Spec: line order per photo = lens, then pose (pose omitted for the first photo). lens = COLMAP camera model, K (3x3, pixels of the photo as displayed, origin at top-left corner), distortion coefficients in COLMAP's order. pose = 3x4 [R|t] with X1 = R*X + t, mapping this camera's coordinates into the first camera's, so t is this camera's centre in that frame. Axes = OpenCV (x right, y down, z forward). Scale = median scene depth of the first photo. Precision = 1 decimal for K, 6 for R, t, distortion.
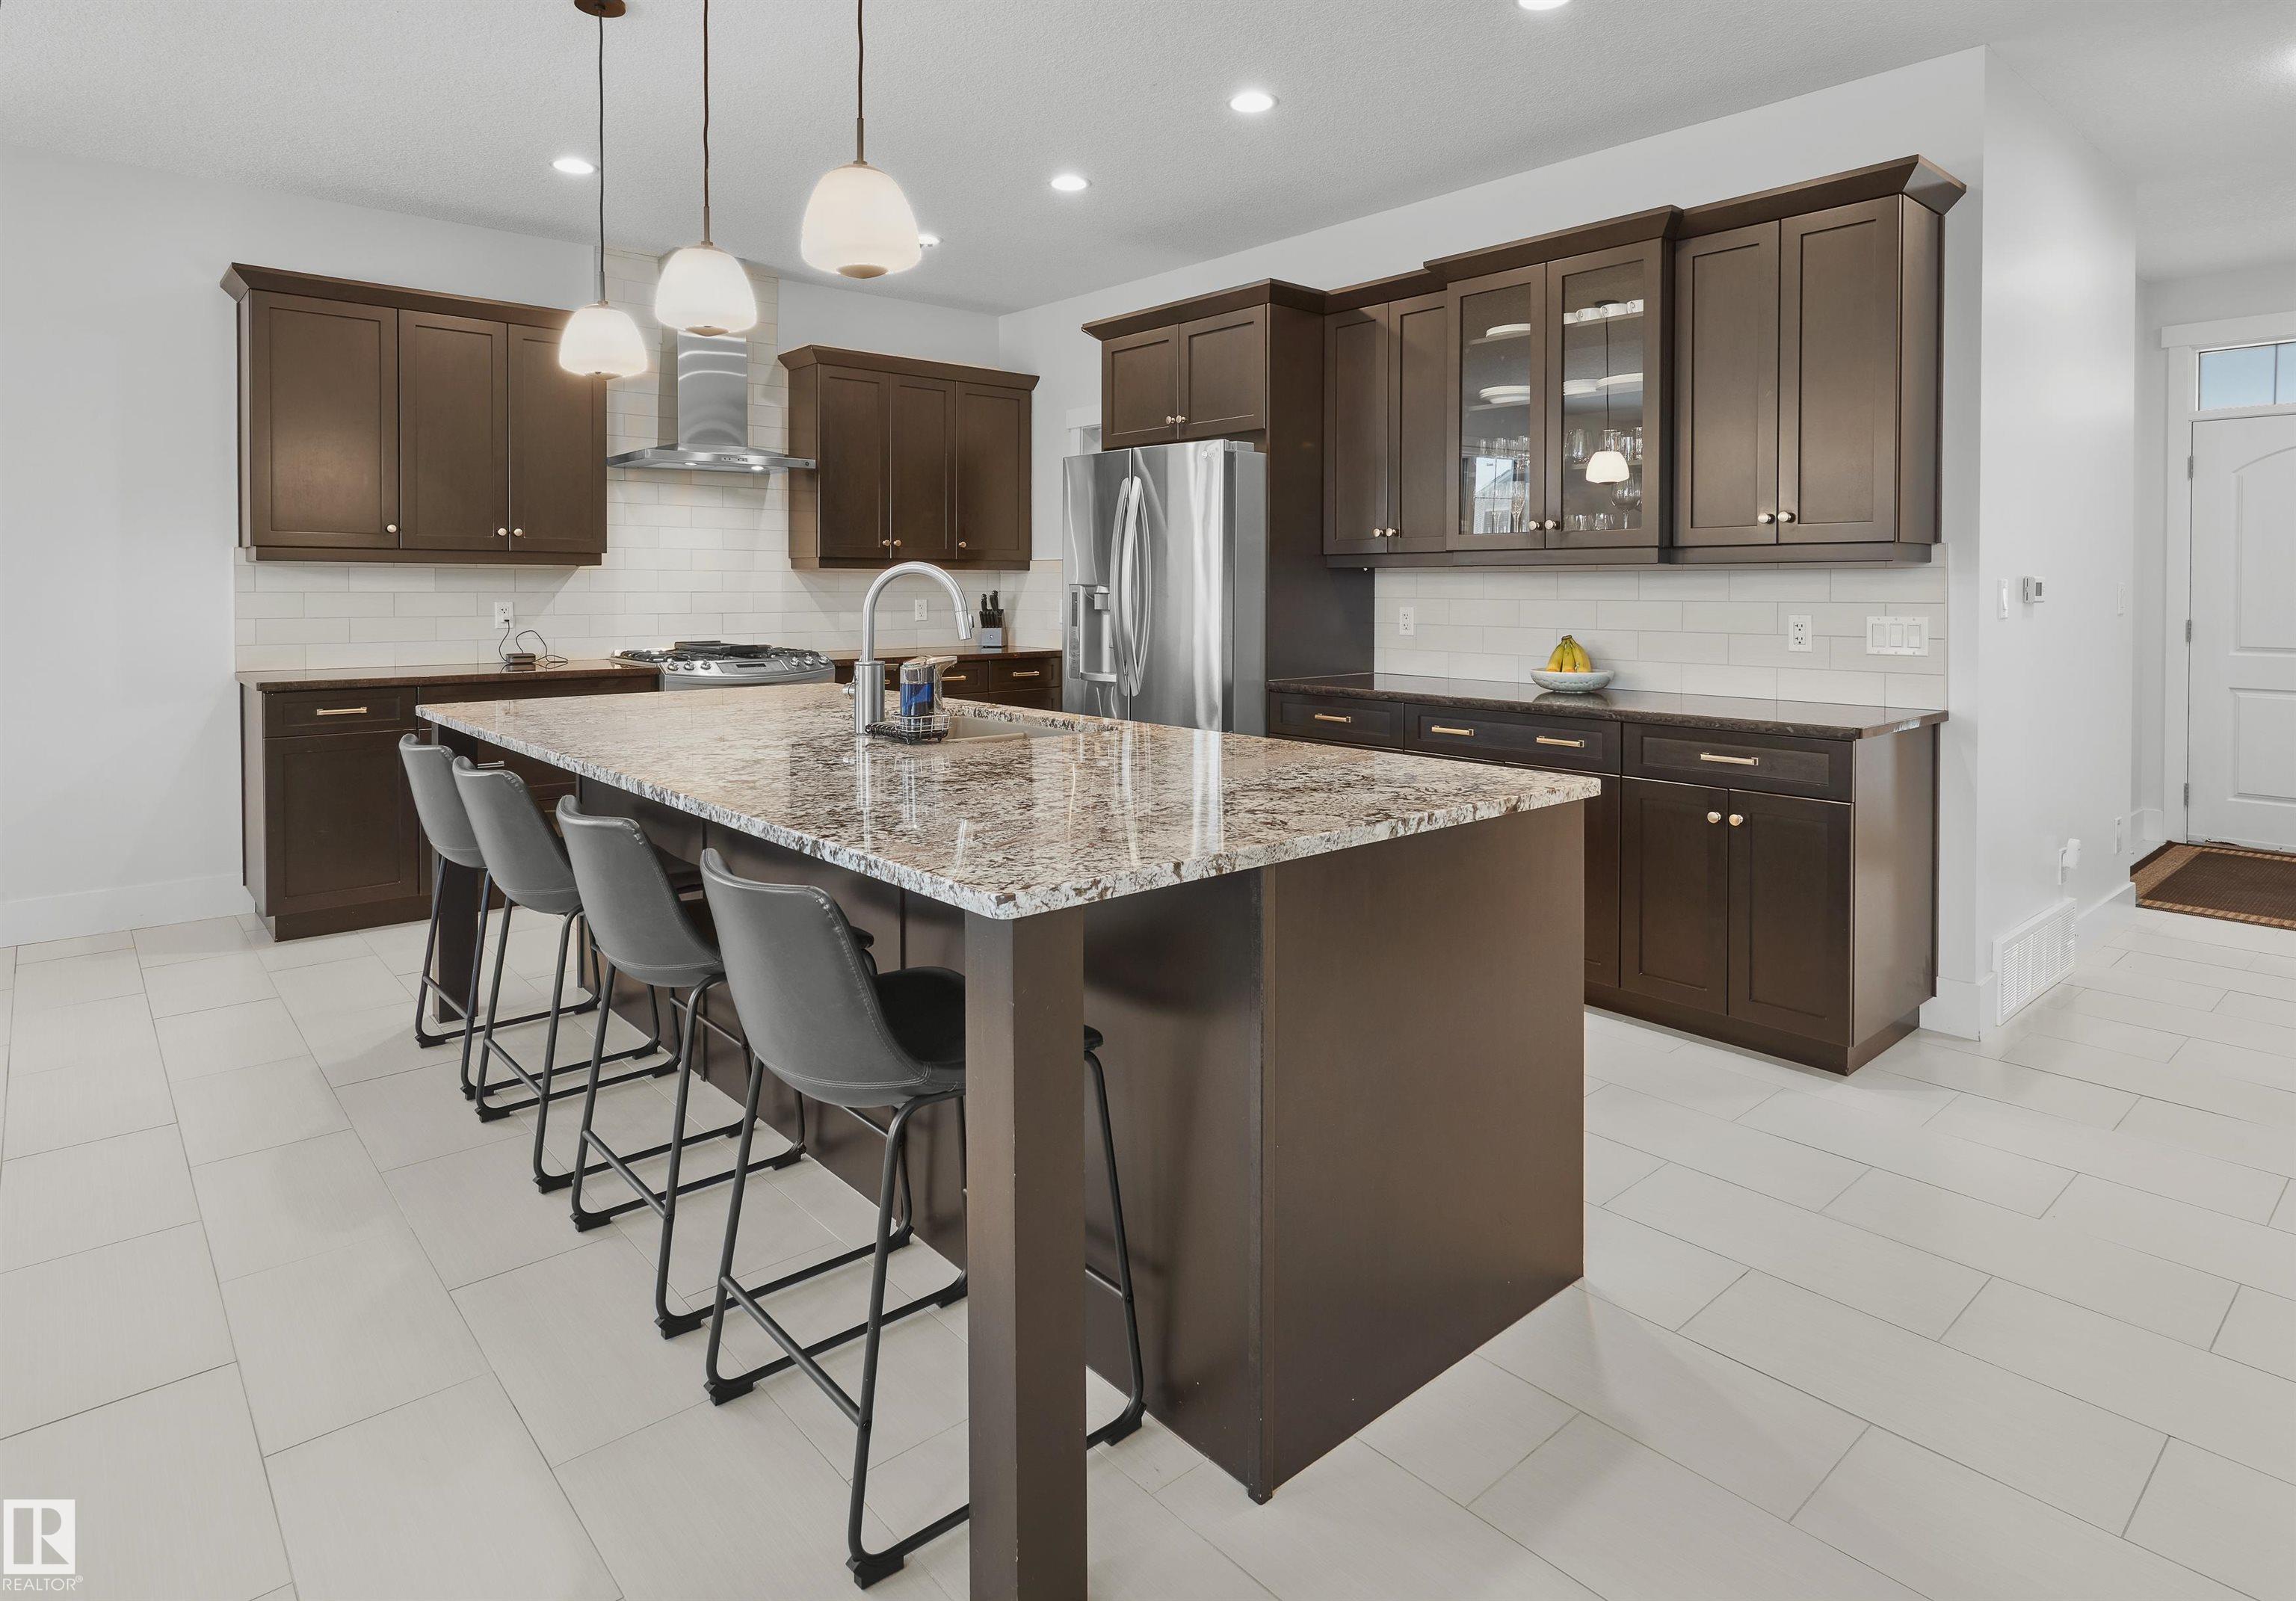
lens RADIAL K [[1214.0, 0, 1148.0], [0, 1214.0, 800.5], [0, 0, 1]] dist [-0.001157, -0.000077]
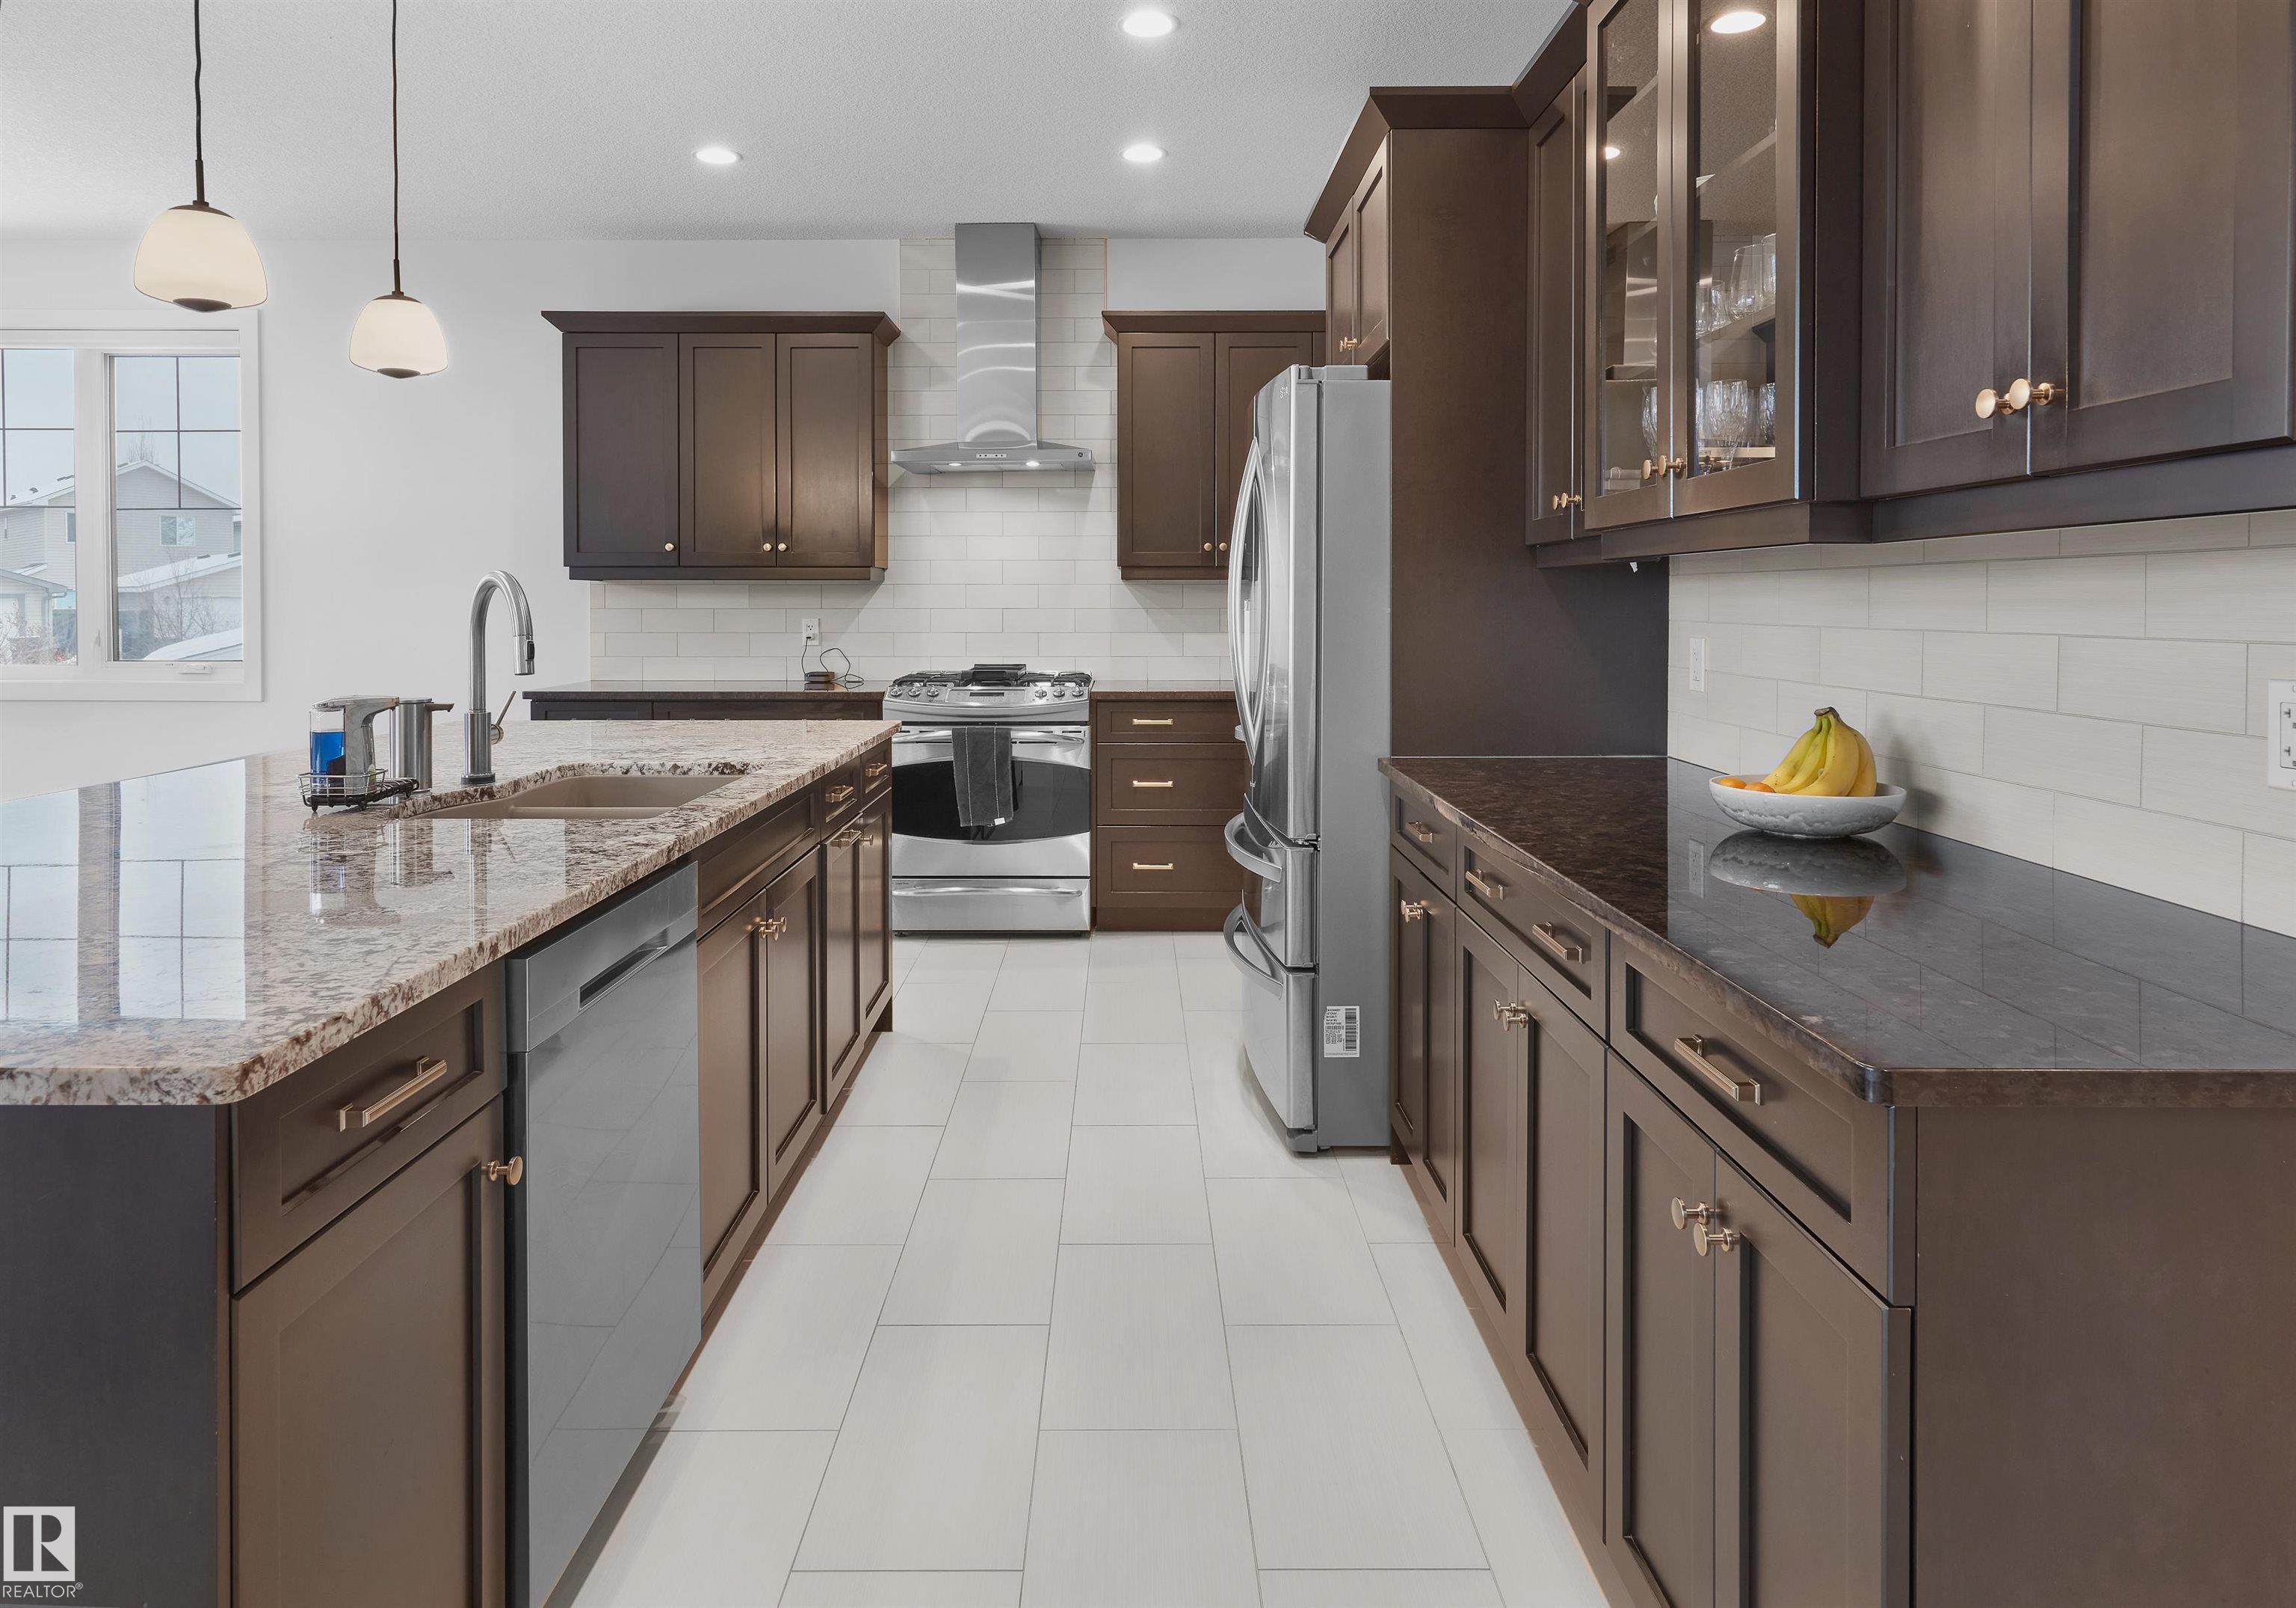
lens RADIAL K [[1345.9, 0, 1148.0], [0, 1345.9, 804.0], [0, 0, 1]] dist [-0.003511, -0.000851]
pose [[0.752623, 0.095839, -0.651439, 0.392550], [-0.111704, 0.993594, 0.017123, -0.064200], [0.648907, 0.059881, 0.758507, 0.363297]]
